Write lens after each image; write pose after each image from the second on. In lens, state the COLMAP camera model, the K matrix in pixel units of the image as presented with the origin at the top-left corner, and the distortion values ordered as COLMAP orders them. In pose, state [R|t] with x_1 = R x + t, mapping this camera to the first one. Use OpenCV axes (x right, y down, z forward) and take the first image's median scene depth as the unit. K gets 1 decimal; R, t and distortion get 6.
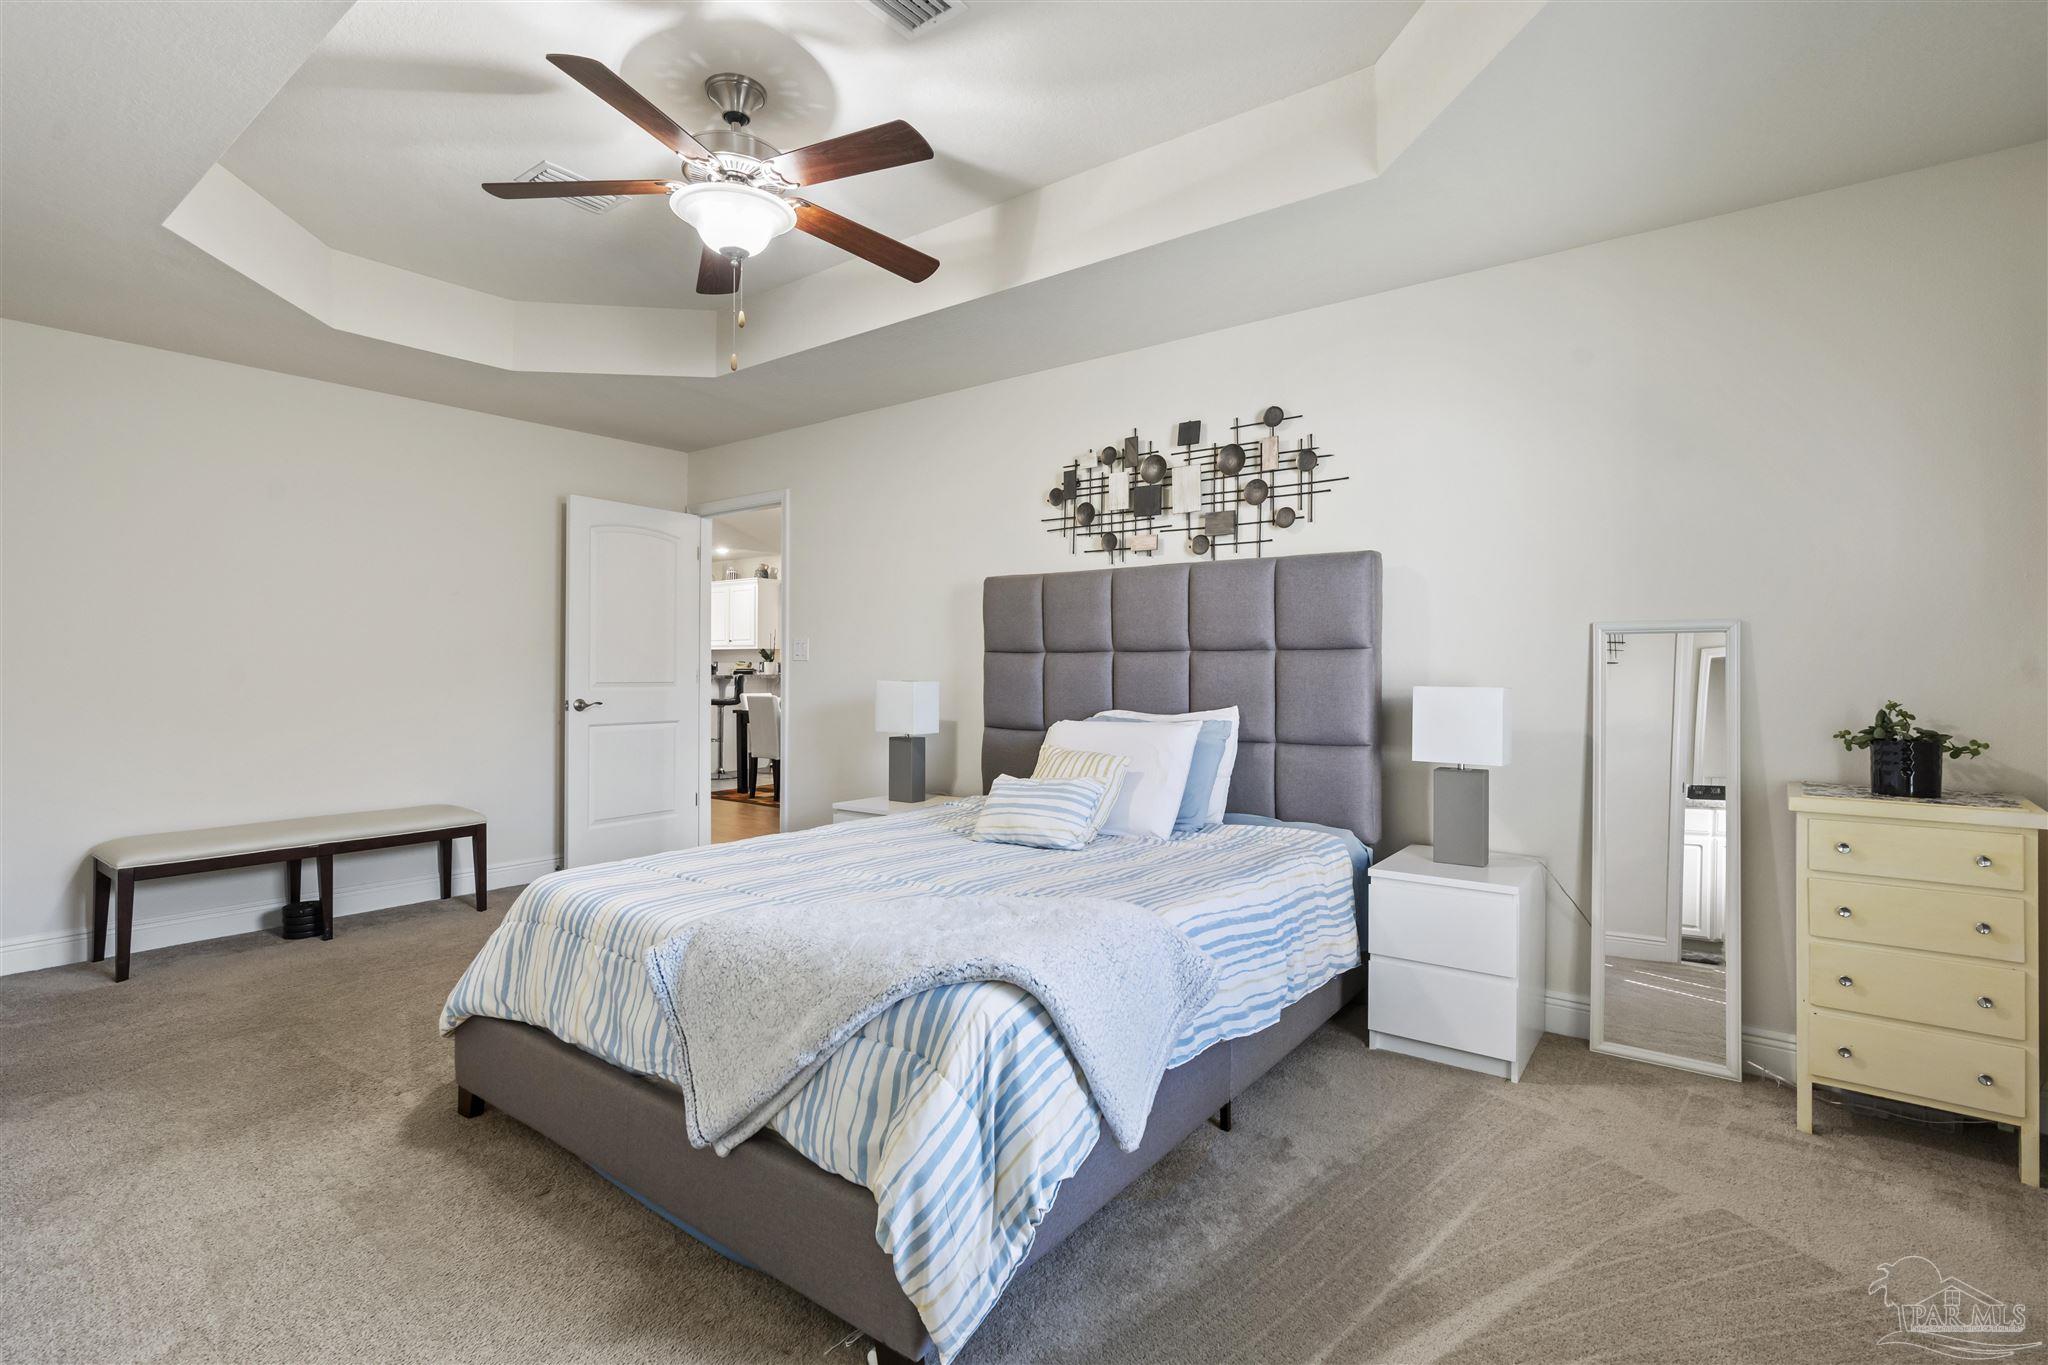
lens RADIAL K [[941.3, 0, 1024.0], [0, 941.3, 682.5], [0, 0, 1]] dist [-0.003647, -0.000144]
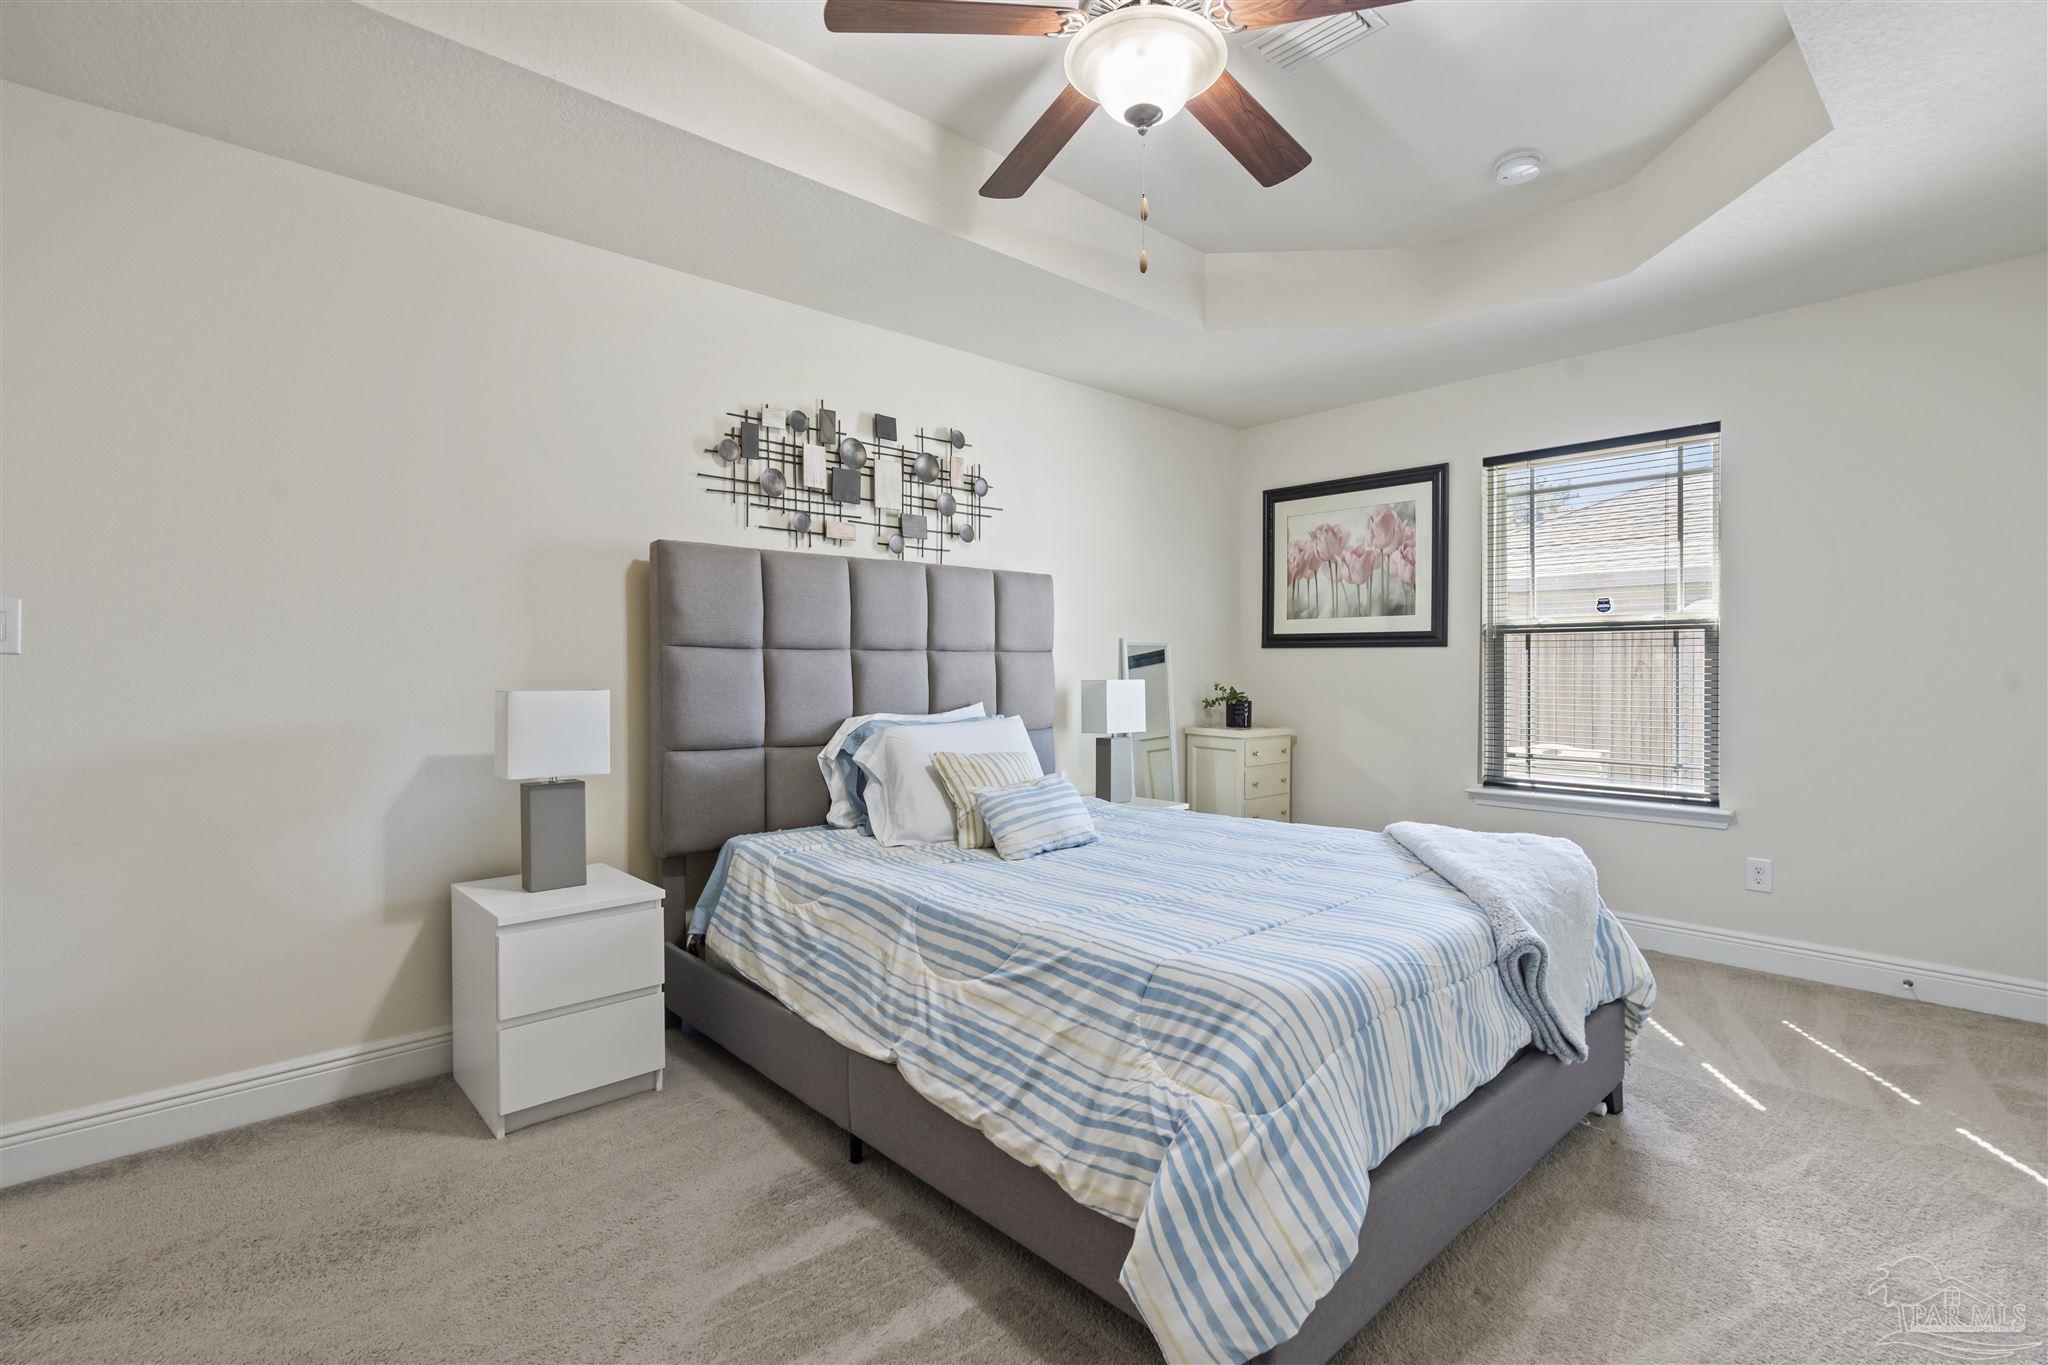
lens RADIAL K [[941.3, 0, 1024.0], [0, 941.3, 682.5], [0, 0, 1]] dist [-0.003647, -0.000144]
pose [[0.202201, -0.017239, 0.979192, -0.747874], [0.017581, 0.999748, 0.013970, -0.010750], [-0.979186, 0.014390, 0.202454, 0.652974]]
